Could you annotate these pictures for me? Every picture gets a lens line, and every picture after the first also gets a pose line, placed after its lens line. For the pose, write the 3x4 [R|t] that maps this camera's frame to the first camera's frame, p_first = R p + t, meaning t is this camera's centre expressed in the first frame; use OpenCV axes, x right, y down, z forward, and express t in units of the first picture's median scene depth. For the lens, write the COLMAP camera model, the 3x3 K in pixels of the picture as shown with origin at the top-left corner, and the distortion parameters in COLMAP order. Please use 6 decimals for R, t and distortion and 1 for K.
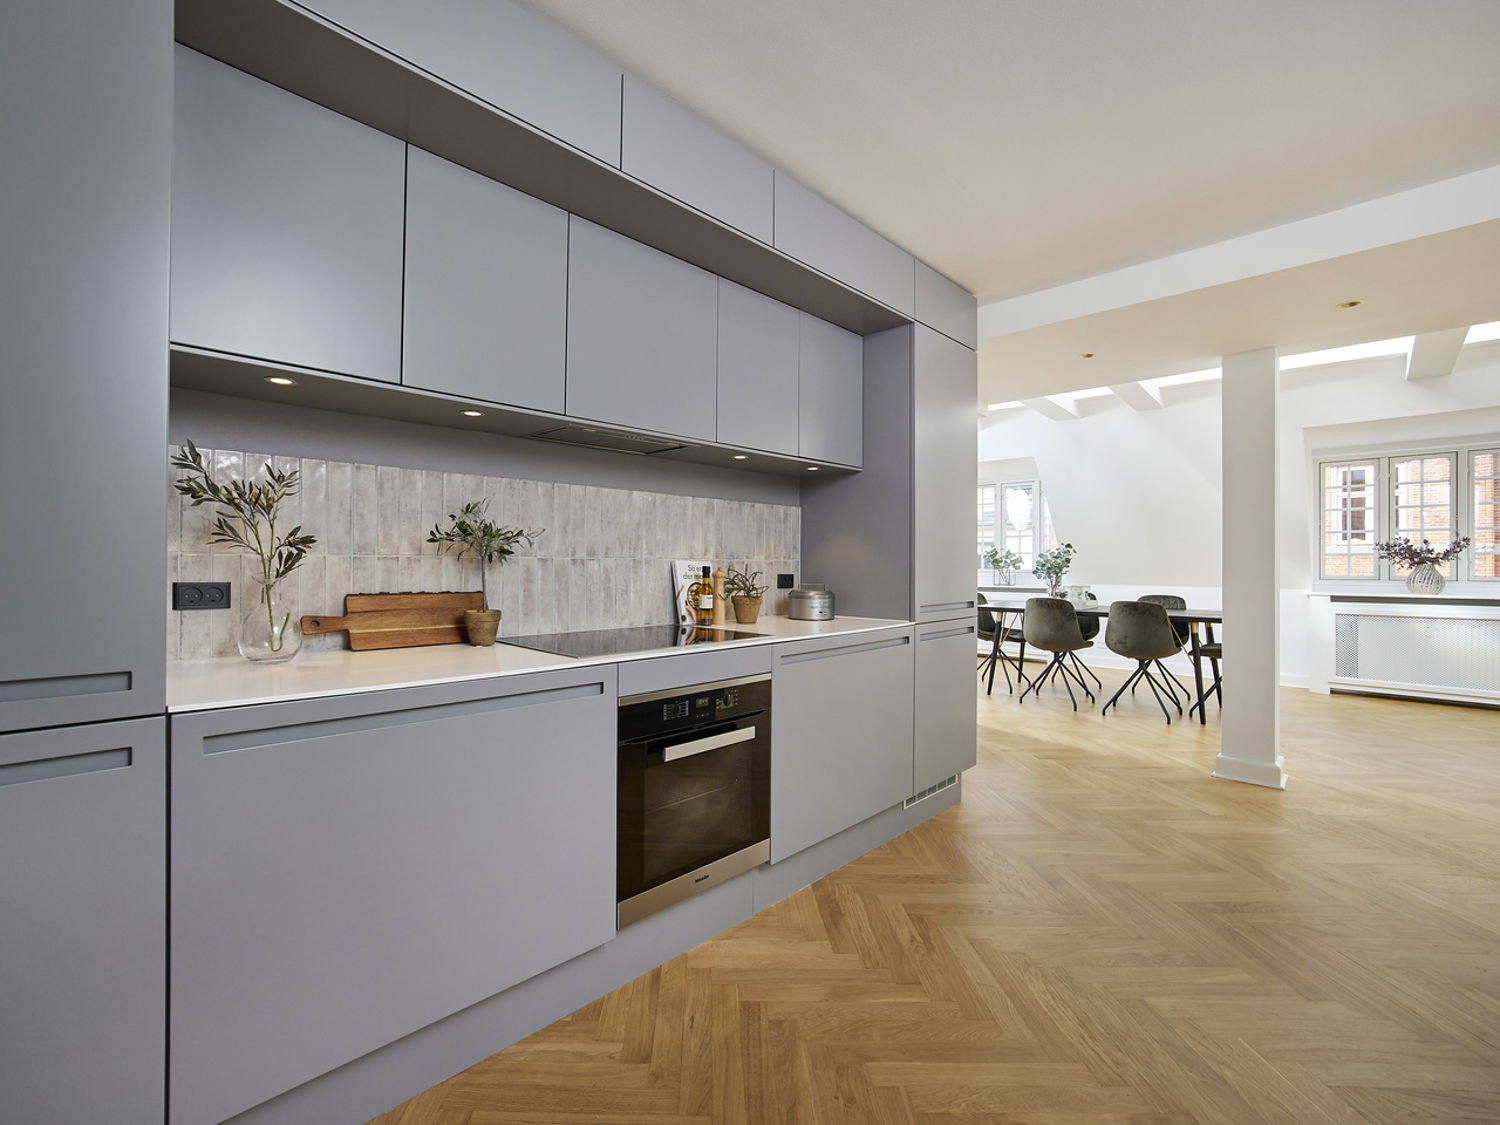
lens RADIAL K [[665.5, 0, 698.2], [0, 665.5, 561.5], [0, 0, 1]] dist [-0.034348, 0.015664]
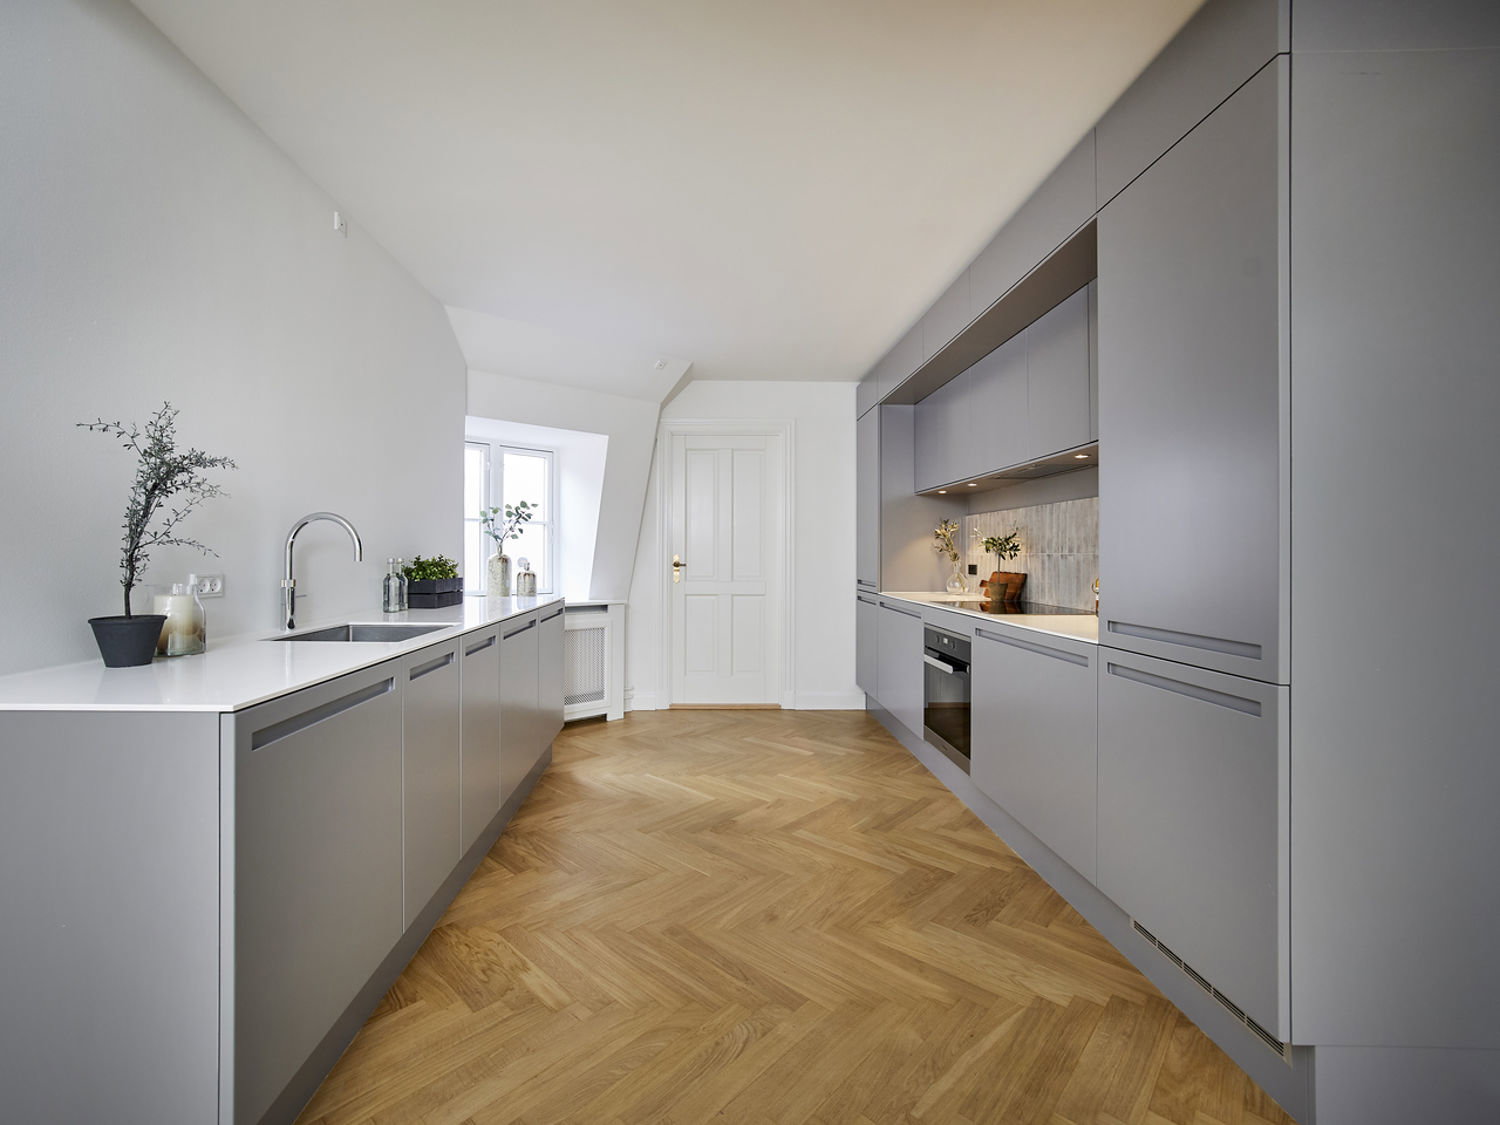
lens RADIAL K [[677.9, 0, 733.9], [0, 677.9, 559.4], [0, 0, 1]] dist [-0.003258, -0.000395]
pose [[-0.658398, 0.000258, -0.752670, 1.166380], [-0.001033, 0.999999, 0.001246, 0.004419], [0.752669, 0.001598, -0.658397, 1.228305]]
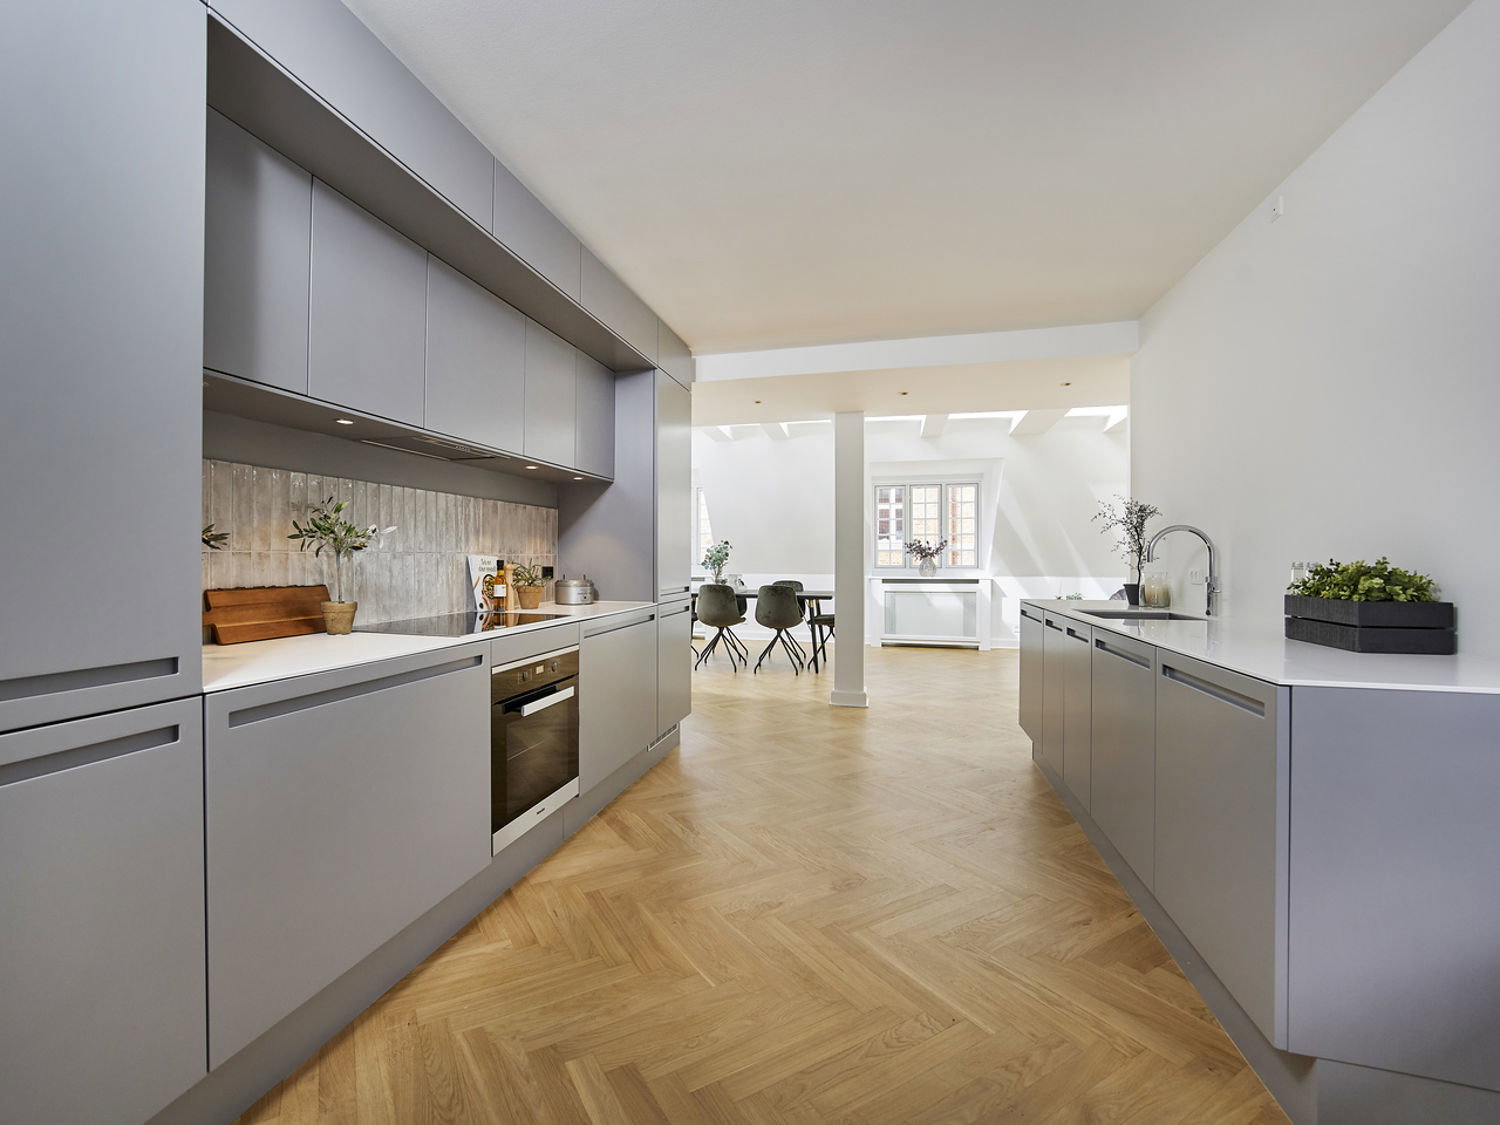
lens RADIAL K [[665.5, 0, 698.2], [0, 665.5, 561.5], [0, 0, 1]] dist [-0.034348, 0.015664]
pose [[0.867635, -0.004556, 0.497181, -0.253230], [-0.000822, 0.999944, 0.010597, -0.002894], [-0.497201, -0.009603, 0.867582, -0.160203]]
